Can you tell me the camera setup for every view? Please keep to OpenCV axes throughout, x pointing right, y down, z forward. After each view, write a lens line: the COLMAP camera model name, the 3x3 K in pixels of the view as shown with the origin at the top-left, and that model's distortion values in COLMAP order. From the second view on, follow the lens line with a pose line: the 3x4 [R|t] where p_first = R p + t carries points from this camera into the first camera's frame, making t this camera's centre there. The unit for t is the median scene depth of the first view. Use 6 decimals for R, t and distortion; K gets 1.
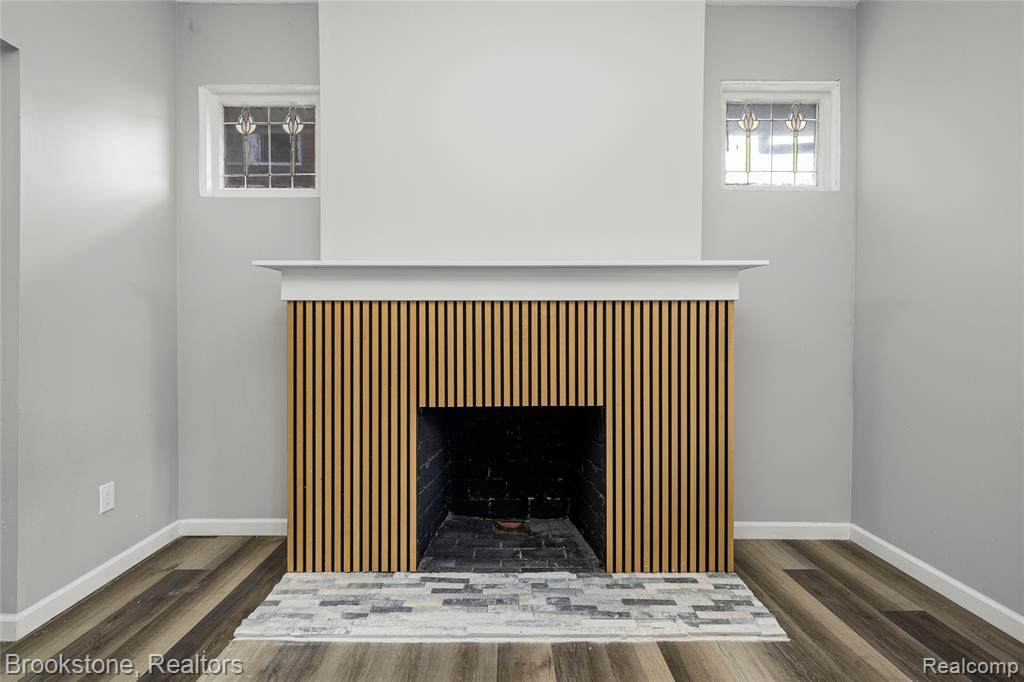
lens RADIAL K [[457.4, 0, 506.7], [0, 457.4, 339.2], [0, 0, 1]] dist [-0.004668, -0.000342]
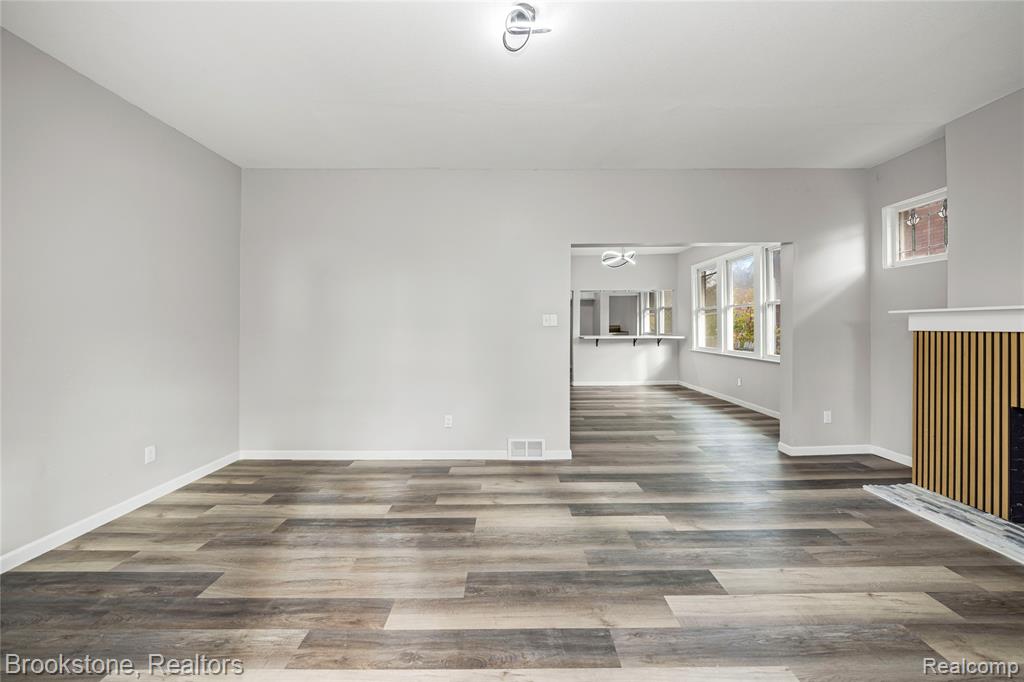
lens RADIAL K [[378.9, 0, 511.2], [0, 378.9, 325.5], [0, 0, 1]] dist [-0.006984, -0.000323]
pose [[0.001001, -0.001692, -0.999998, 0.971369], [-0.008600, 0.999962, -0.001701, -0.088372], [0.999963, 0.008601, 0.000986, -0.564107]]
